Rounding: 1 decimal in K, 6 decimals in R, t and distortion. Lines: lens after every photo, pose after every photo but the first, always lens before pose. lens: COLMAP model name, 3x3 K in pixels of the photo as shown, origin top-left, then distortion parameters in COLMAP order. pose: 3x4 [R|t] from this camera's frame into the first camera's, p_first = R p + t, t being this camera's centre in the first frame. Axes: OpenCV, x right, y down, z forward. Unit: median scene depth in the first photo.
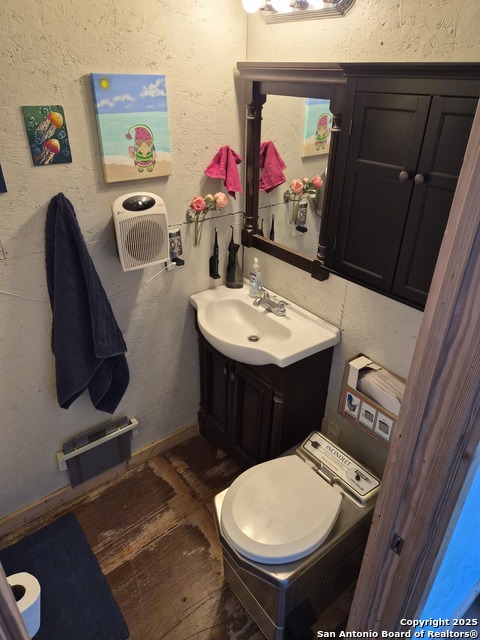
lens RADIAL K [[431.4, 0, 240.2], [0, 431.4, 318.3], [0, 0, 1]] dist [0.038196, -0.004077]
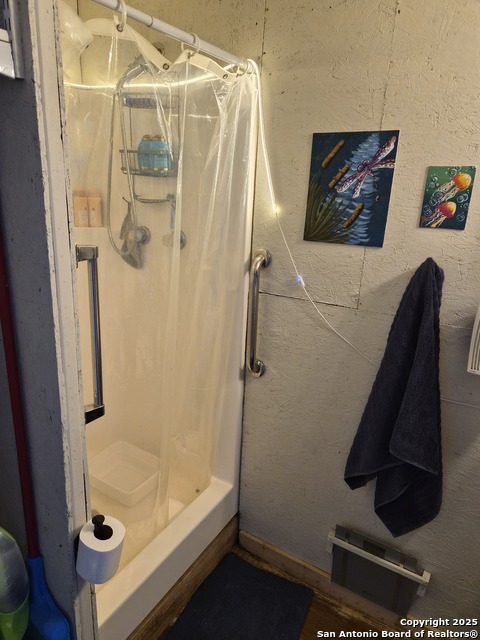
lens RADIAL K [[431.4, 0, 239.1], [0, 431.4, 321.8], [0, 0, 1]] dist [0.038196, -0.004077]
pose [[0.366117, 0.277452, -0.888245, 0.266050], [-0.494376, 0.866667, 0.066939, -0.042072], [0.788385, 0.414619, 0.454467, 0.343962]]
